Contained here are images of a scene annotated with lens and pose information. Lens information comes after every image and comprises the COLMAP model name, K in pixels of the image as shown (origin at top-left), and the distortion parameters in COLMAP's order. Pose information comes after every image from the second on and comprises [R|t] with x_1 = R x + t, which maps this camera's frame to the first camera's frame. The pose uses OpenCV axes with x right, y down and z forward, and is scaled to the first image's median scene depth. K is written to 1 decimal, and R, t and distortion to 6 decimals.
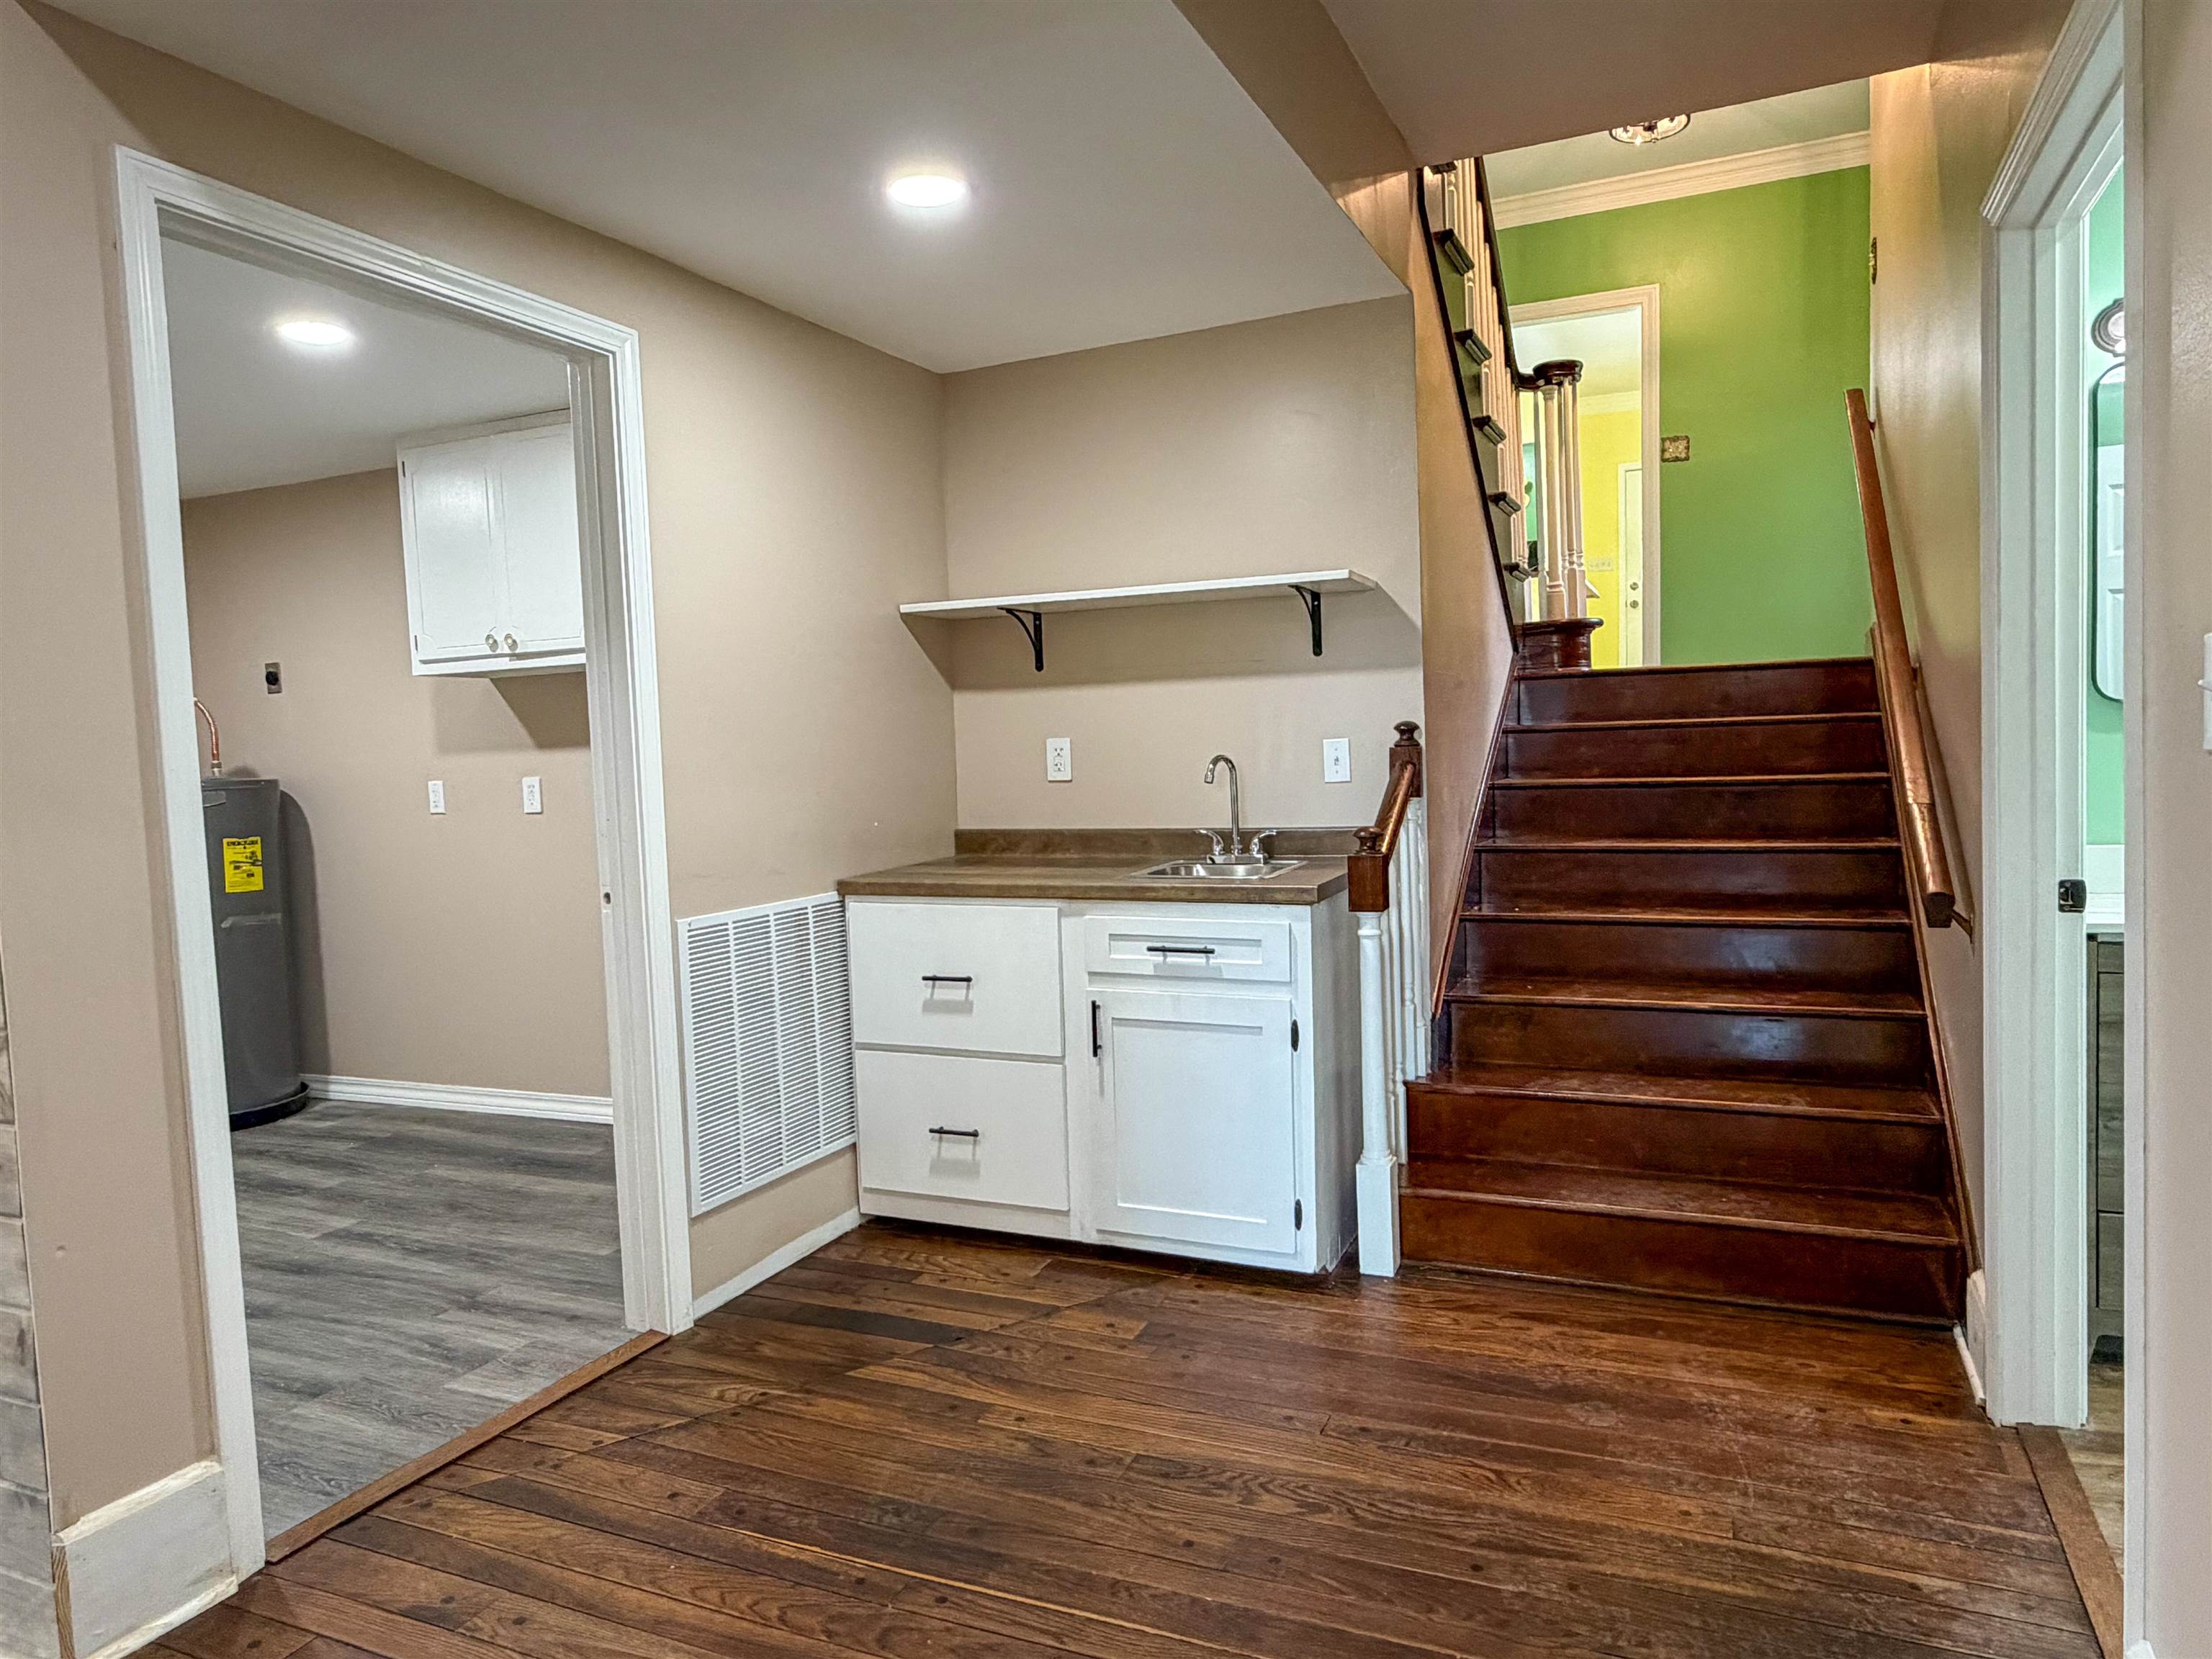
lens RADIAL K [[1427.4, 0, 1094.1], [0, 1427.4, 831.4], [0, 0, 1]] dist [-0.001245, -0.001062]
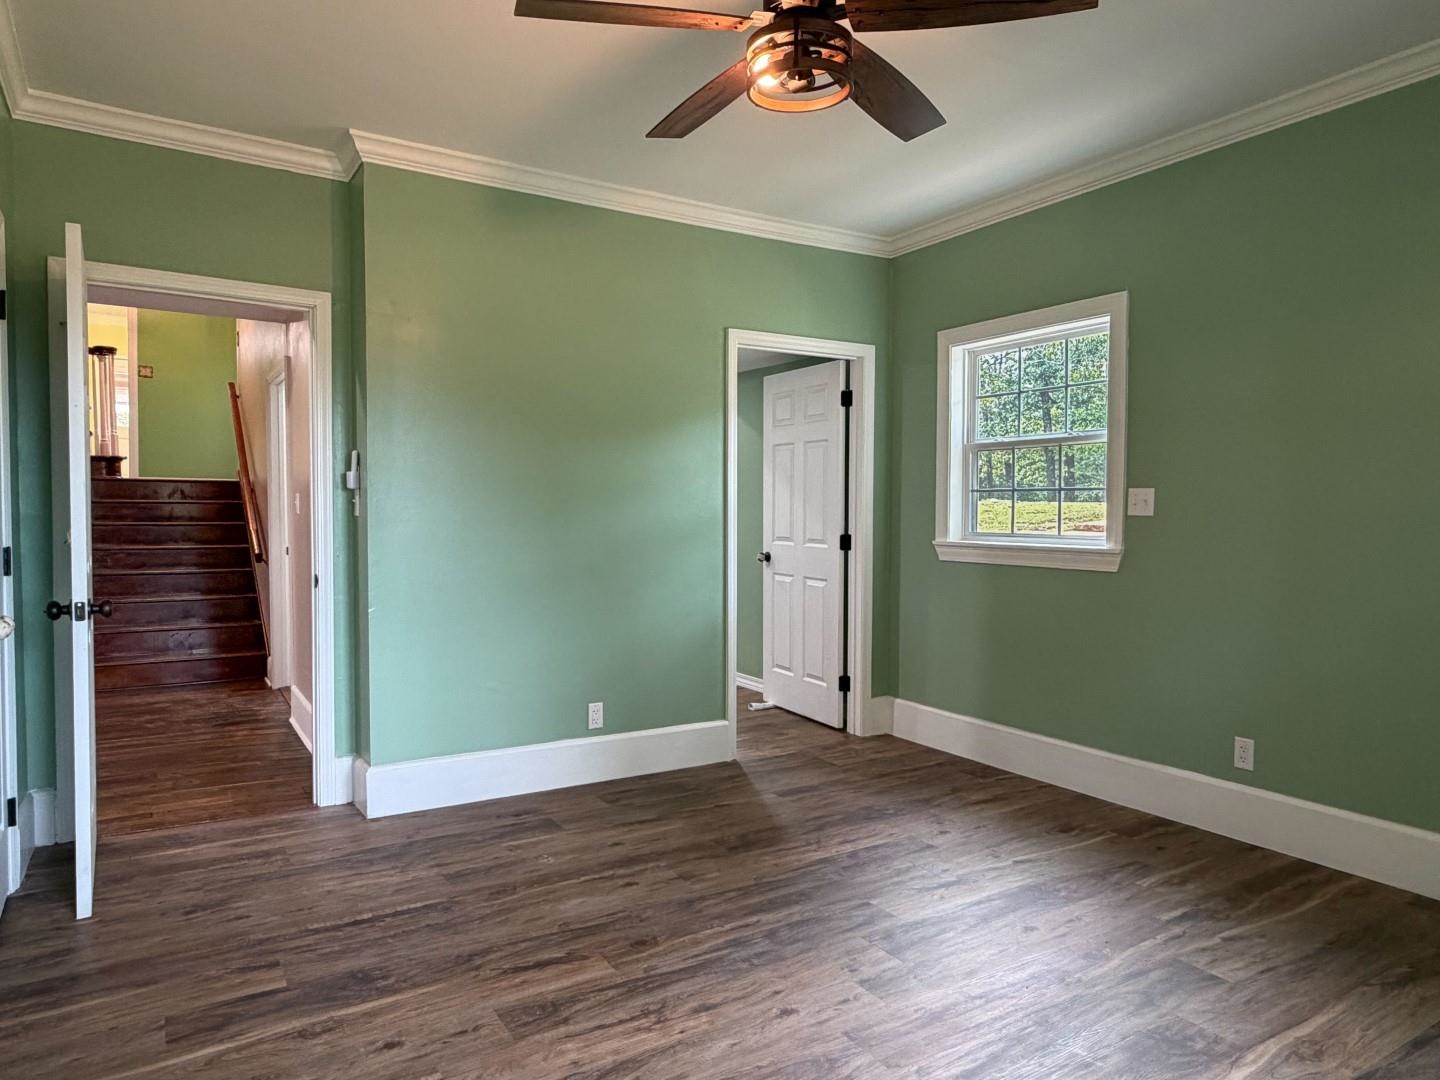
lens RADIAL K [[909.9, 0, 685.3], [0, 909.9, 538.0], [0, 0, 1]] dist [0.021179, 0.000821]
pose [[0.577469, 0.006698, 0.816385, -0.523879], [0.020904, 0.999517, -0.022987, 0.062014], [-0.816145, 0.030341, 0.577050, -0.947615]]
